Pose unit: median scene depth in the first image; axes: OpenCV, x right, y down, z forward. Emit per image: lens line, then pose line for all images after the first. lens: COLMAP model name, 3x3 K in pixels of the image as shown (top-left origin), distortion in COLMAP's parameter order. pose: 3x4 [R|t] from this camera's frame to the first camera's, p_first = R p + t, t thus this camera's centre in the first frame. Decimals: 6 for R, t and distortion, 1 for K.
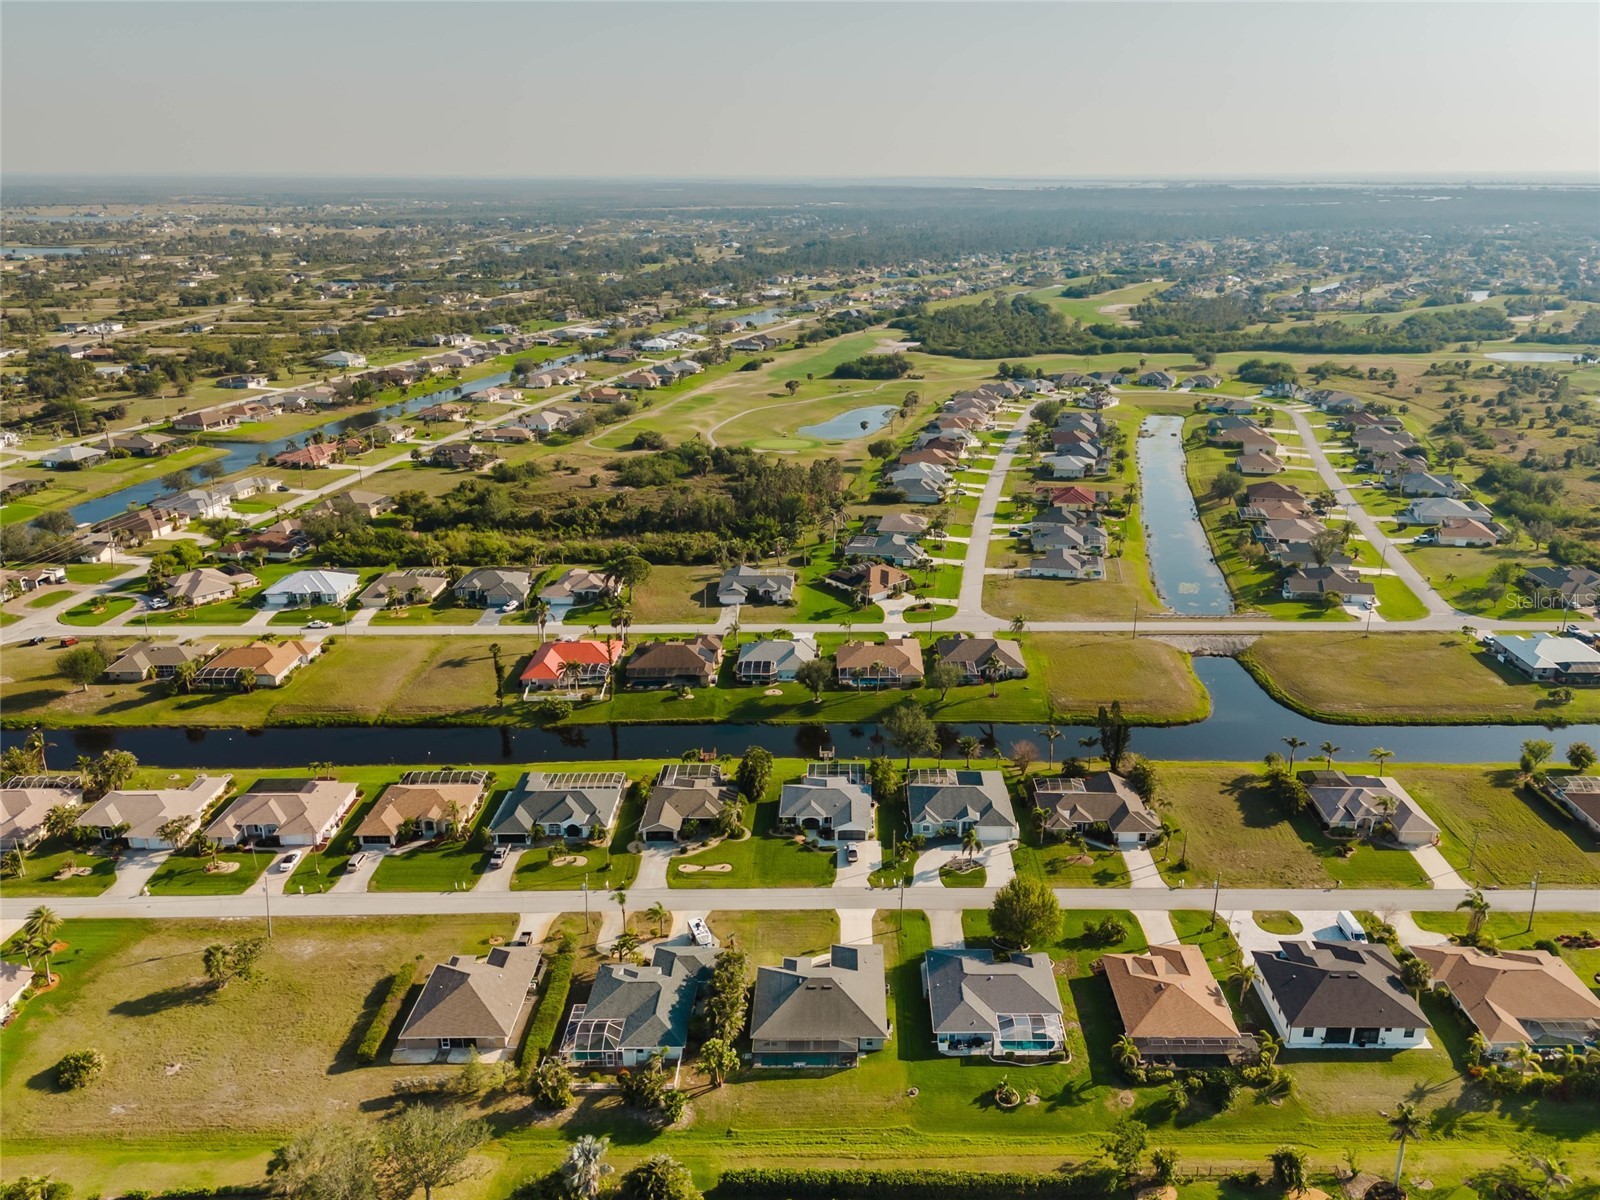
lens RADIAL K [[1211.7, 0, 842.9], [0, 1211.7, 597.4], [0, 0, 1]] dist [0.037905, -0.002977]
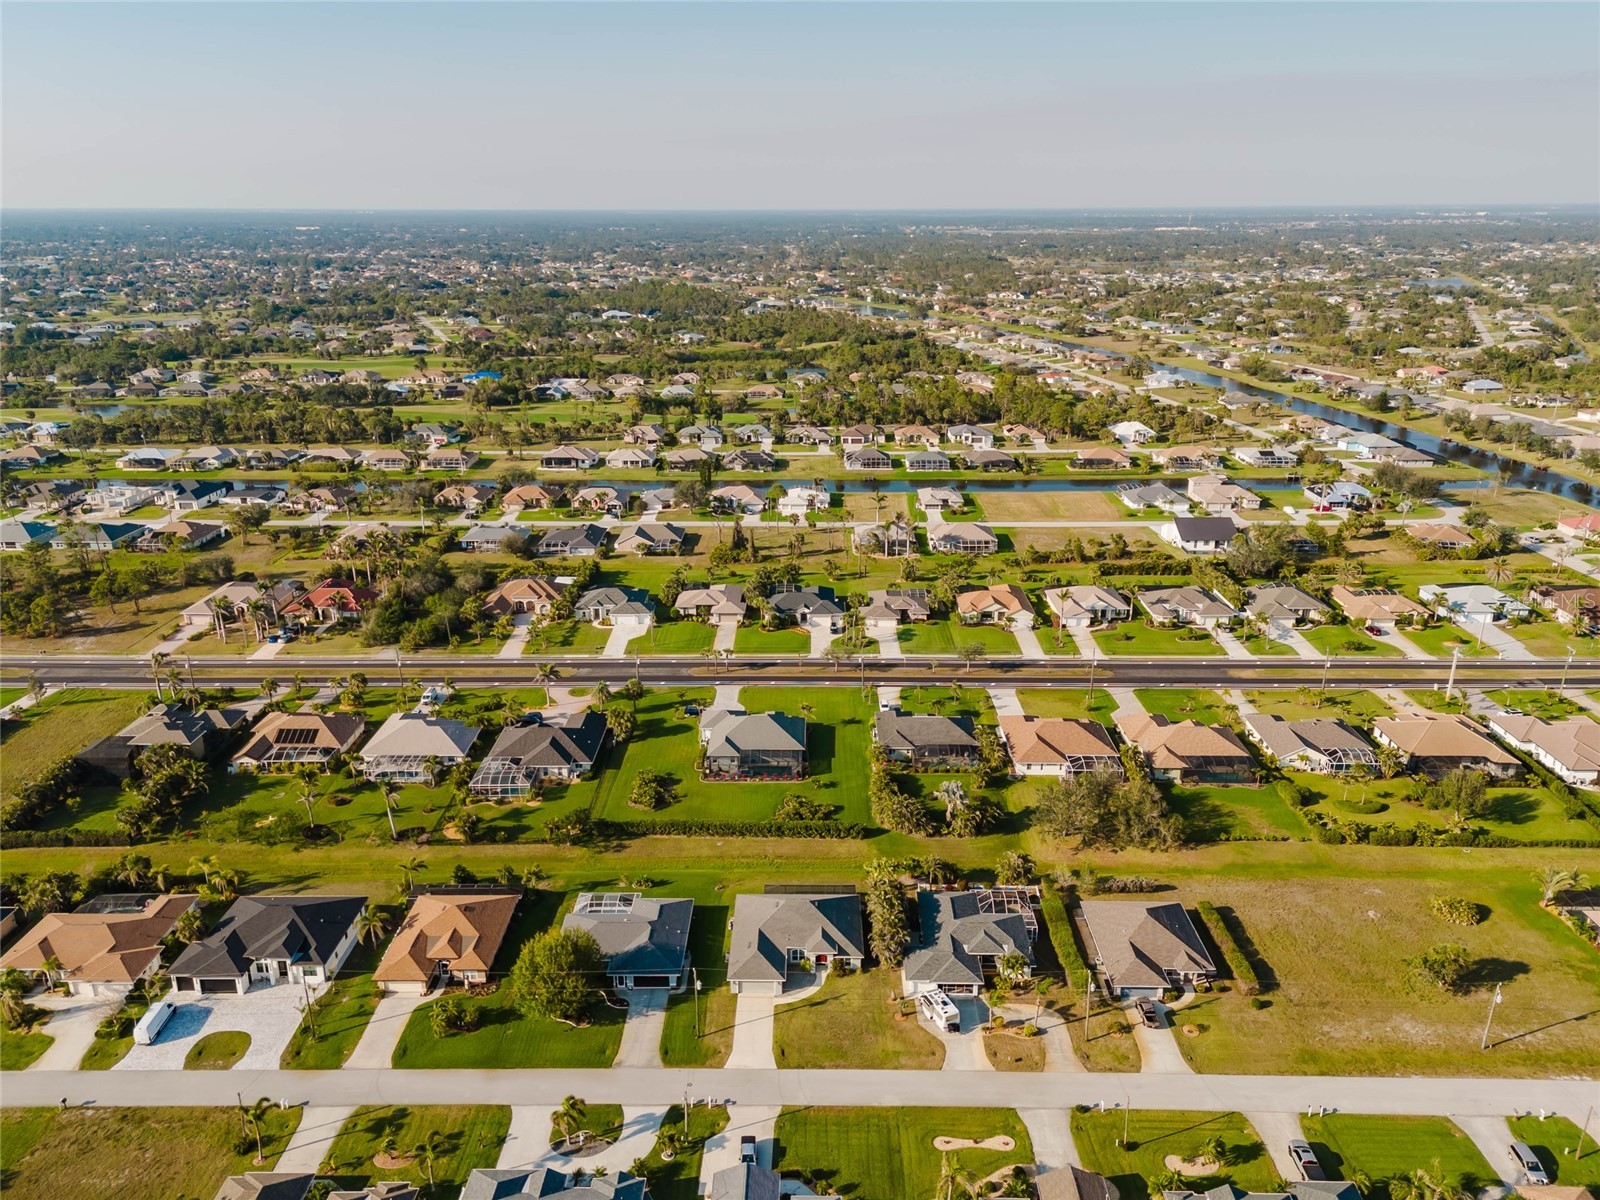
lens RADIAL K [[1177.1, 0, 800.0], [0, 1177.1, 600.0], [0, 0, 1]] dist [0.056177, -0.049199]
pose [[-0.999936, 0.002878, 0.010920, -0.027395], [0.009004, 0.786907, 0.617007, -0.411431], [-0.006817, 0.617065, -0.786882, 1.343867]]
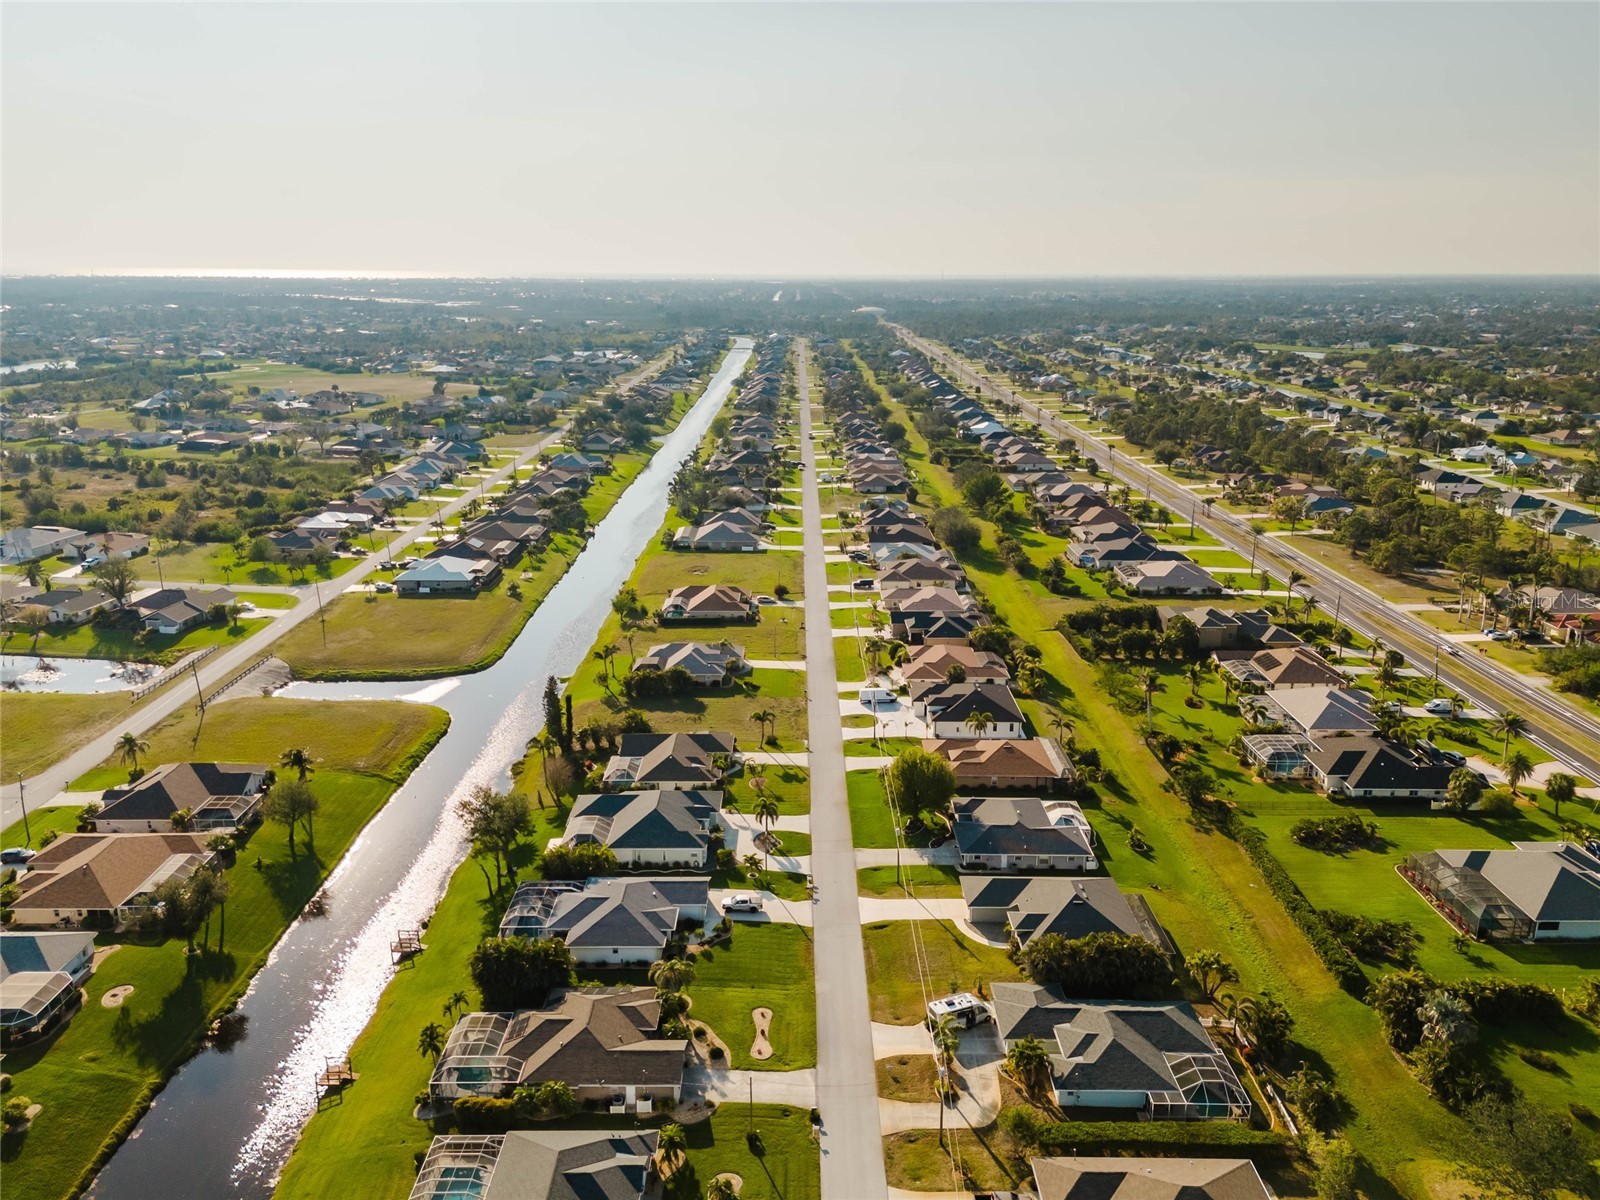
lens RADIAL K [[1177.1, 0, 800.0], [0, 1177.1, 600.0], [0, 0, 1]] dist [0.056177, -0.049199]
pose [[-0.004278, -0.268799, 0.963187, -0.662956], [0.332285, 0.908083, 0.254897, -0.138540], [-0.943169, 0.321143, 0.085433, 0.866759]]
